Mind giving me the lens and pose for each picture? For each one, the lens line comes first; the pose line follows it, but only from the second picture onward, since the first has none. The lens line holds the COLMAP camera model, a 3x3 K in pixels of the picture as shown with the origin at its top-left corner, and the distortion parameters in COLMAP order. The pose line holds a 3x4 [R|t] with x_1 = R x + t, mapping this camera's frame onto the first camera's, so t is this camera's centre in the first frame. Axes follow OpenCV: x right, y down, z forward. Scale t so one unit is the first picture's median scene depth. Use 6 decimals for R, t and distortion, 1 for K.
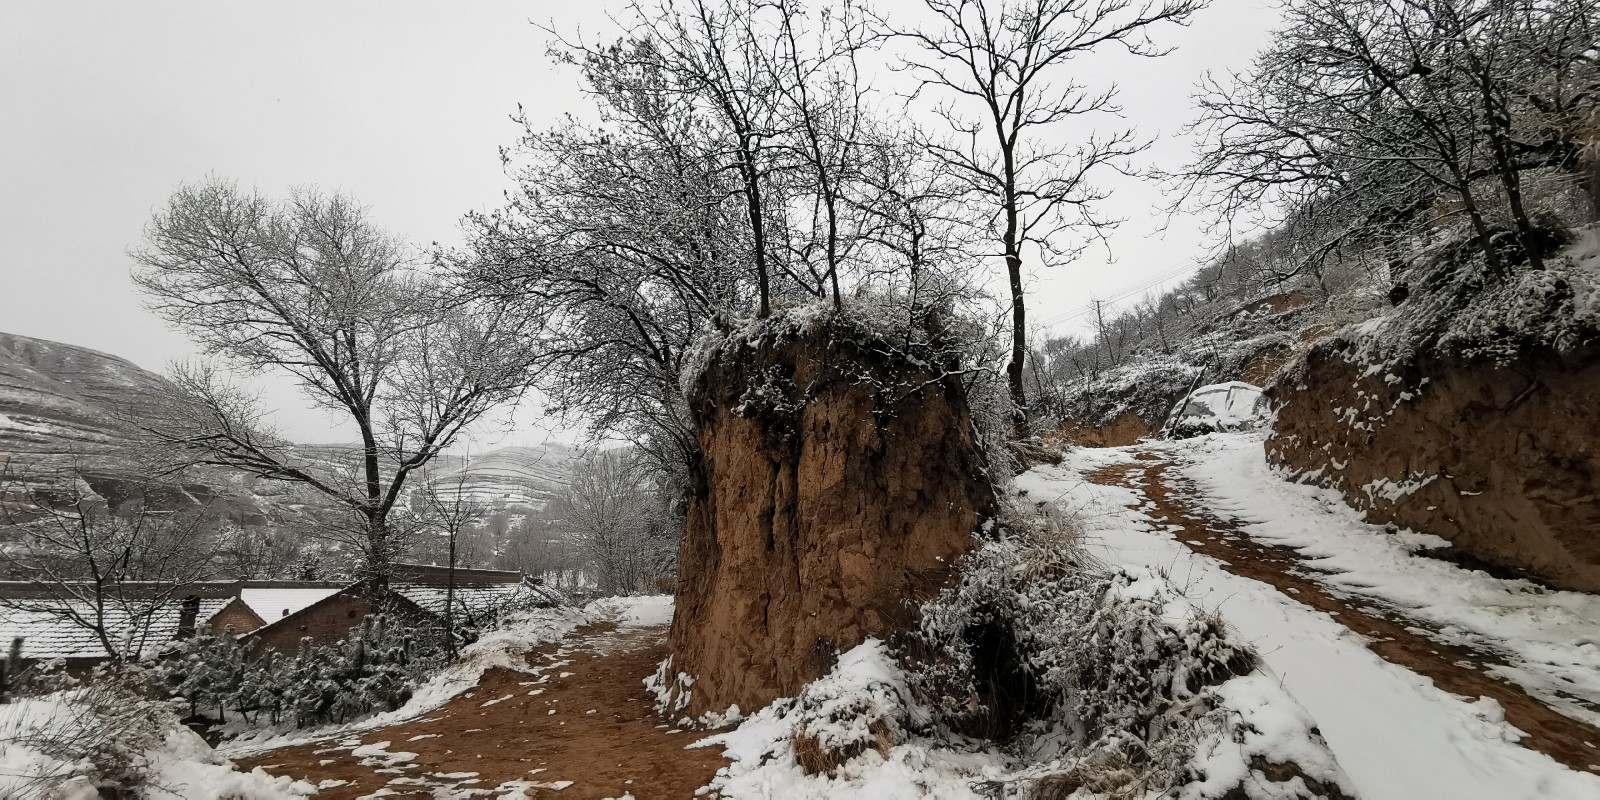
lens RADIAL K [[687.2, 0, 803.7], [0, 687.2, 408.1], [0, 0, 1]] dist [-0.033266, 0.008399]
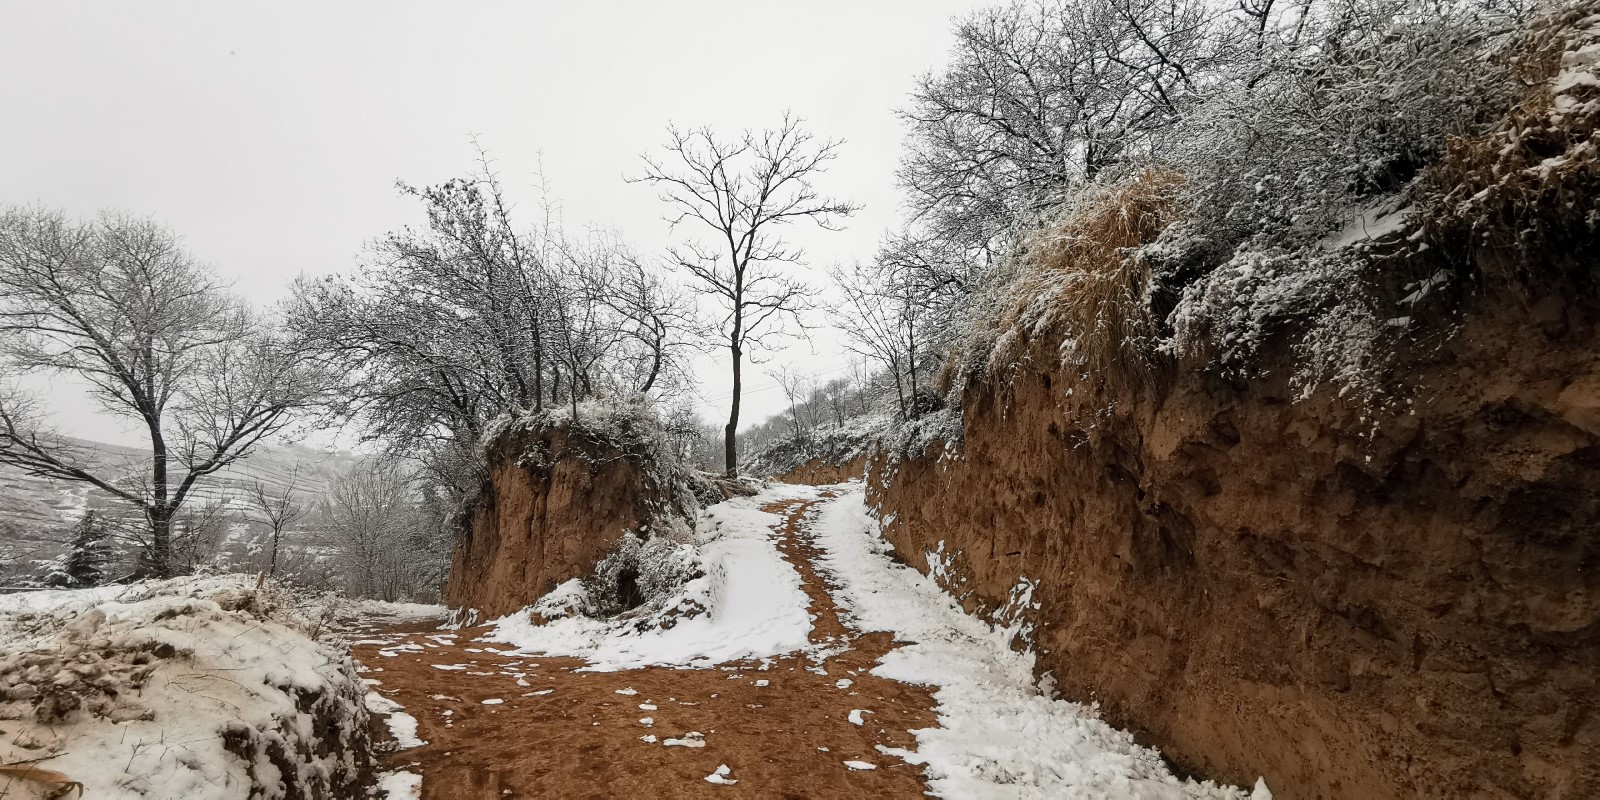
lens RADIAL K [[687.2, 0, 803.7], [0, 687.2, 408.1], [0, 0, 1]] dist [-0.033266, 0.008399]
pose [[0.953320, 0.081235, 0.290828, 0.050076], [-0.071508, 0.996472, -0.043935, -0.064301], [-0.293371, 0.021088, 0.955766, -0.540233]]
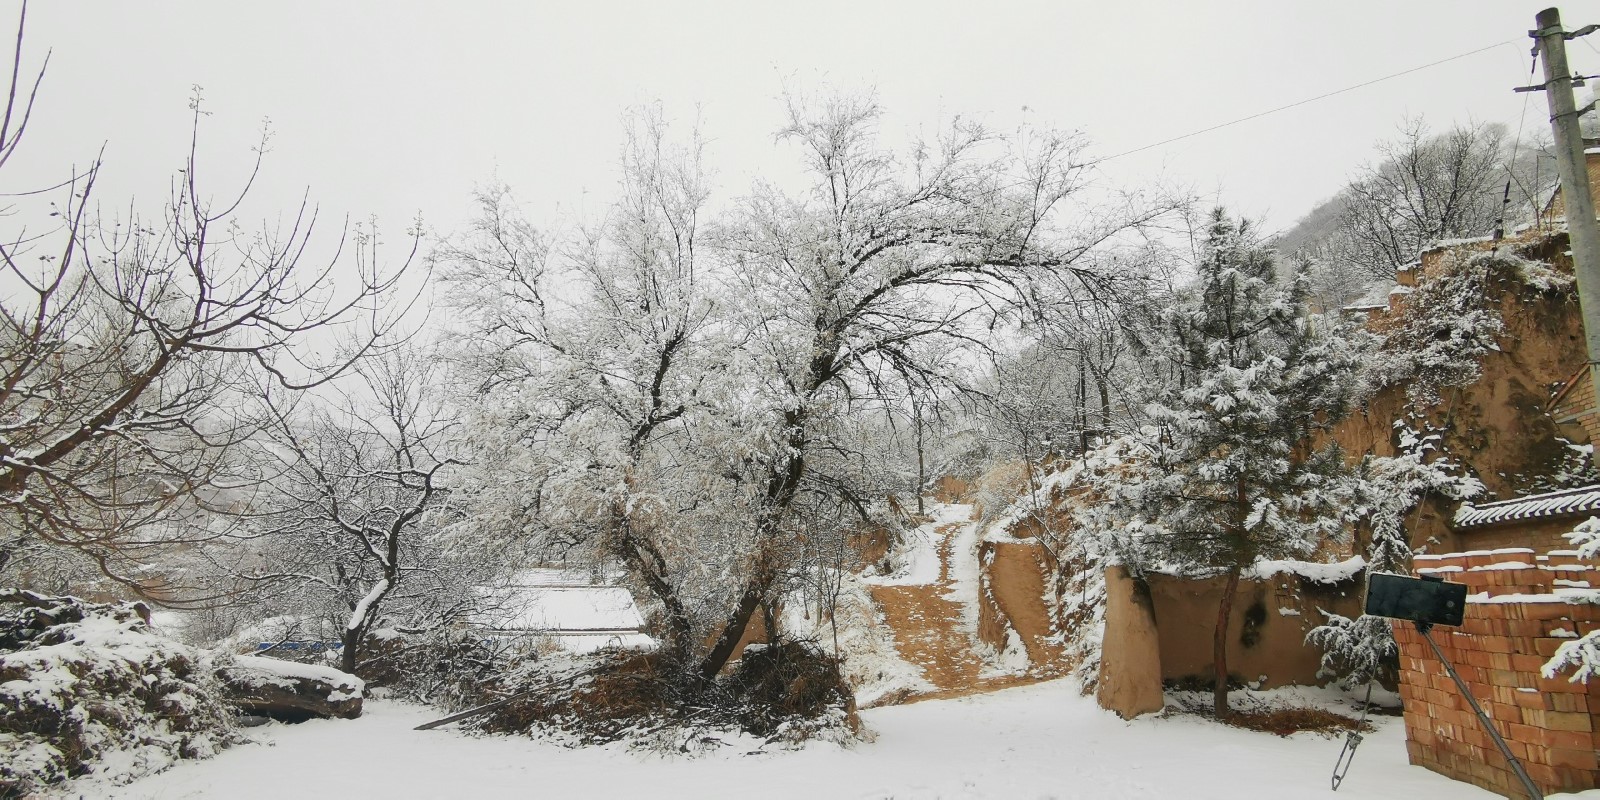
lens RADIAL K [[770.2, 0, 800.0], [0, 770.2, 400.0], [0, 0, 1]] dist [-0.000091, -0.000005]
pose [[0.999871, 0.007521, 0.014221, -0.345704], [-0.007821, 0.999745, 0.021183, -0.691504], [-0.014058, -0.021292, 0.999674, -3.112026]]
